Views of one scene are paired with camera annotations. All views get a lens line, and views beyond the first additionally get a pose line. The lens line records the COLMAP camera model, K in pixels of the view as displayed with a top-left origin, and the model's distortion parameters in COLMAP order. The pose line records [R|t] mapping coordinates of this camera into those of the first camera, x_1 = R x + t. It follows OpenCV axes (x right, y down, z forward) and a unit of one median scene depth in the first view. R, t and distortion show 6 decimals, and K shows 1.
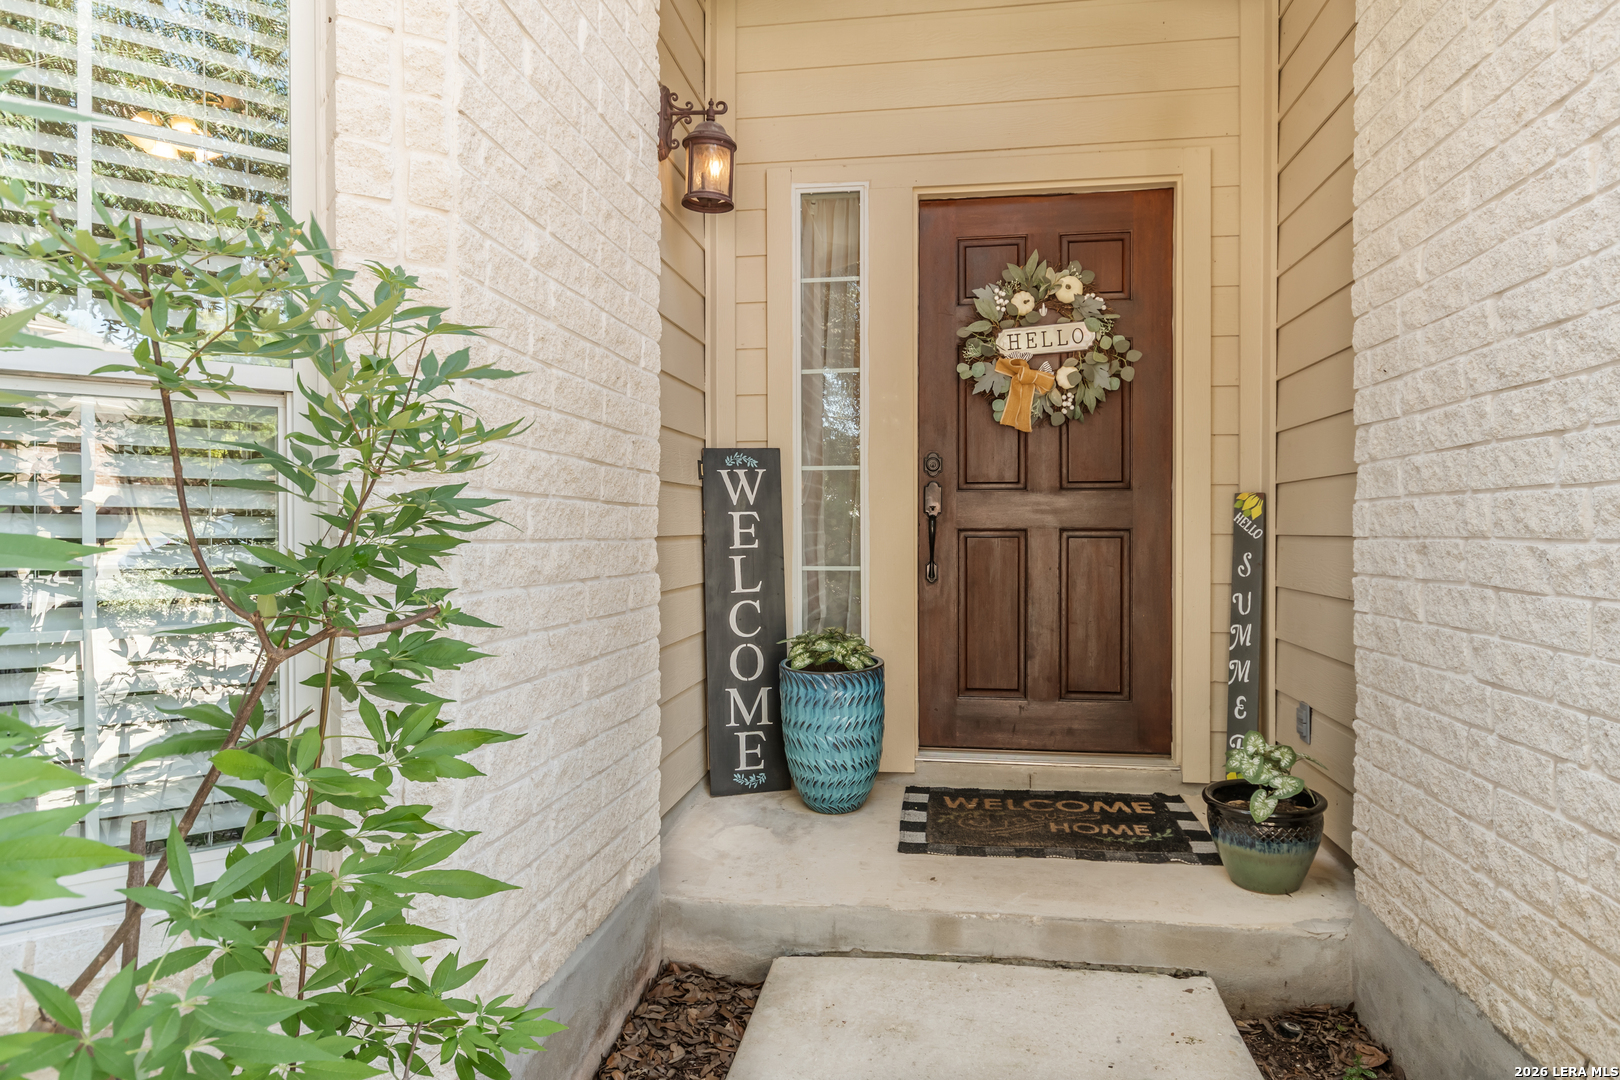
lens RADIAL K [[937.4, 0, 813.6], [0, 937.4, 540.1], [0, 0, 1]] dist [0.005890, -0.003293]
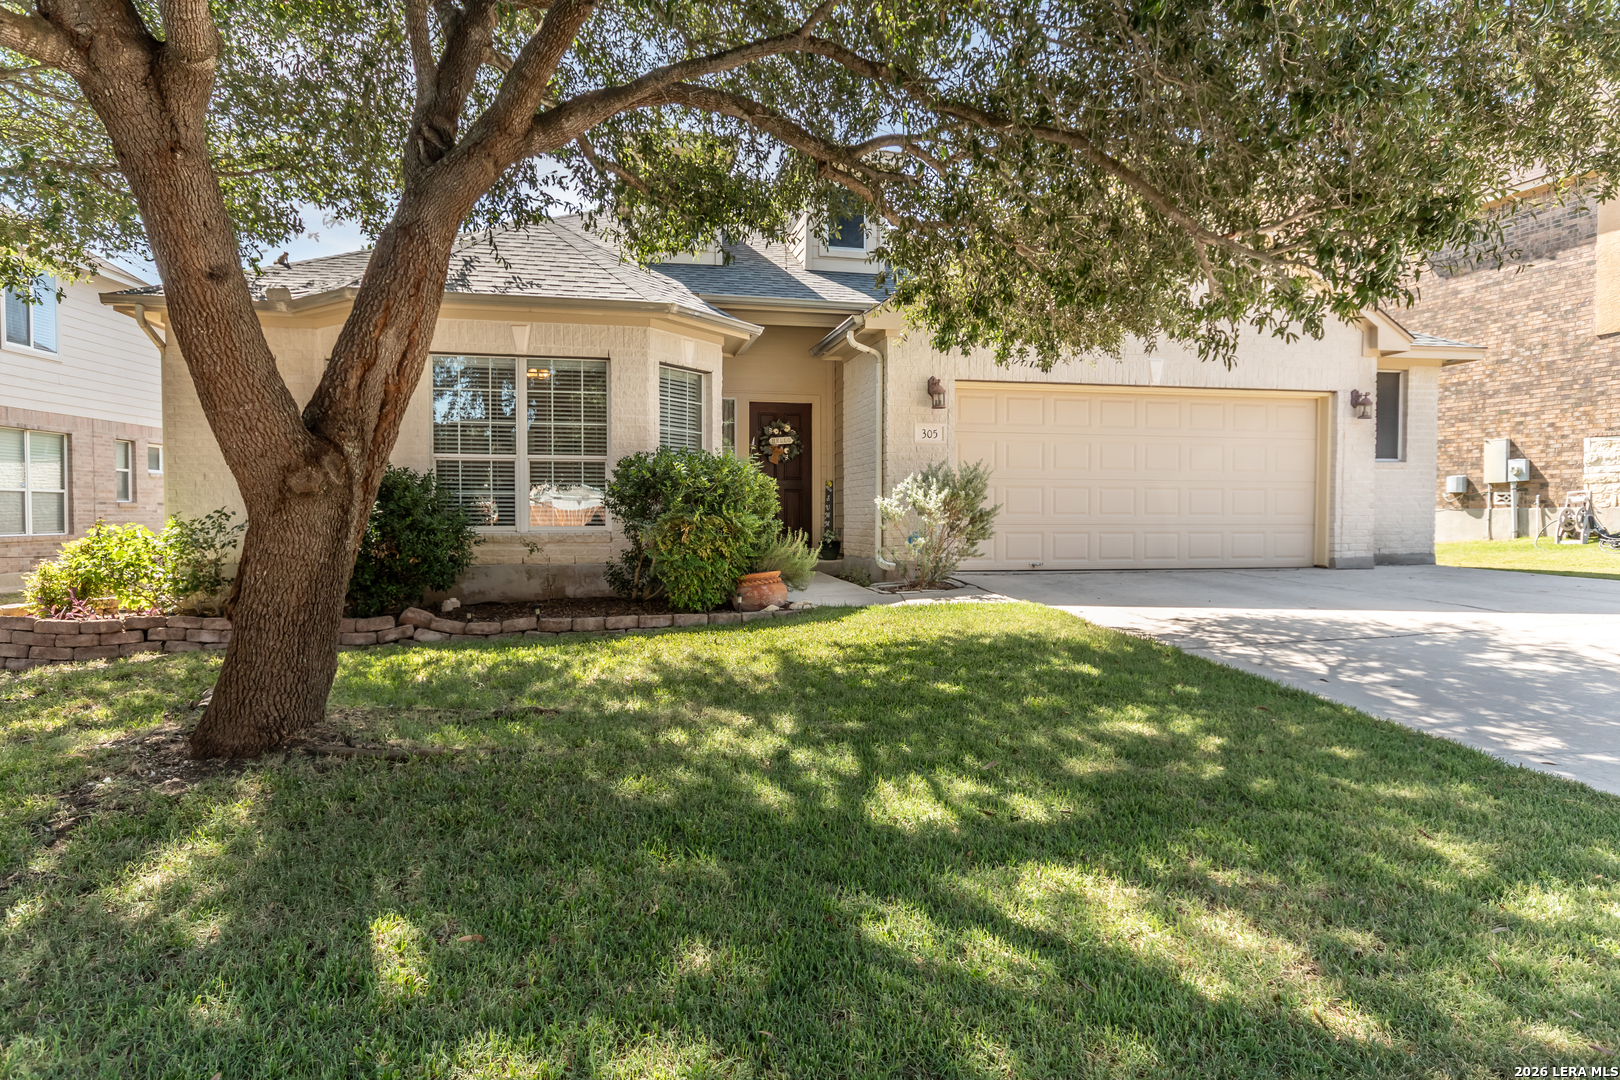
lens RADIAL K [[937.4, 0, 809.9], [0, 937.4, 538.2], [0, 0, 1]] dist [0.005890, -0.003293]
pose [[0.912496, -0.012538, 0.408894, -1.240582], [0.003584, 0.999737, 0.022656, 0.101790], [-0.409070, -0.019208, 0.912301, -2.603592]]
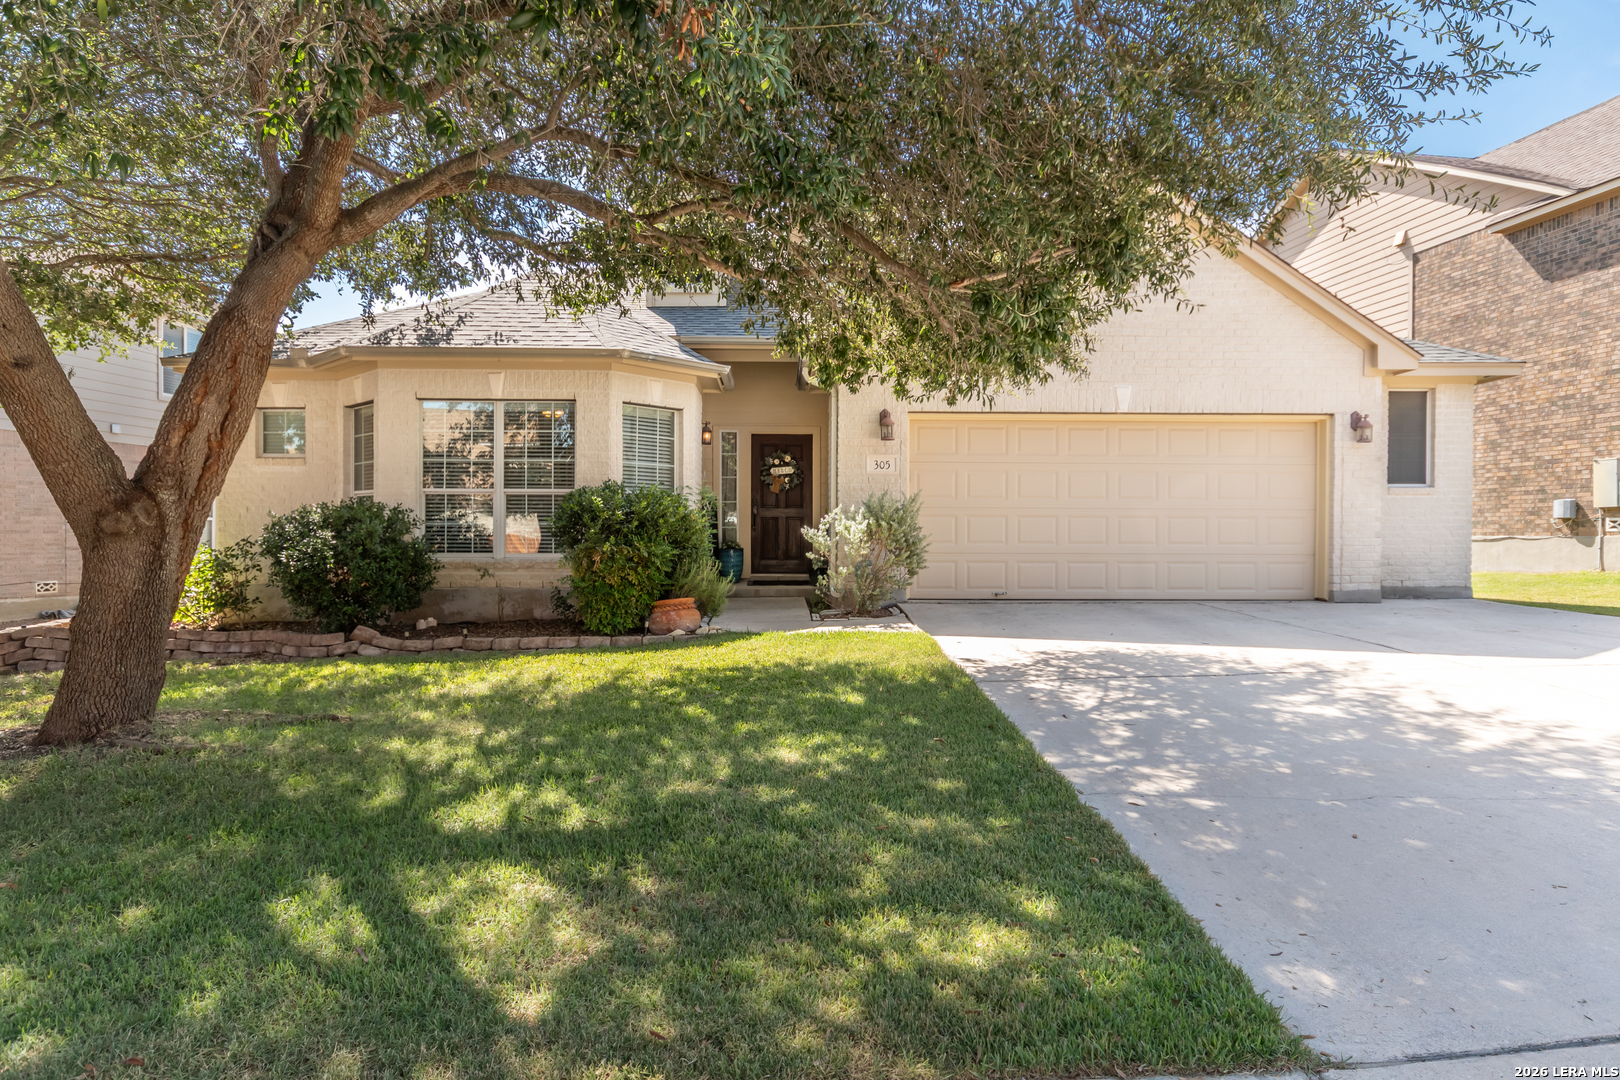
lens RADIAL K [[937.4, 0, 809.9], [0, 937.4, 536.6], [0, 0, 1]] dist [0.005890, -0.003293]
pose [[0.970617, -0.000640, 0.240629, -0.610969], [0.001188, 0.999997, -0.002132, 0.078281], [-0.240626, 0.002356, 0.970615, -2.958988]]
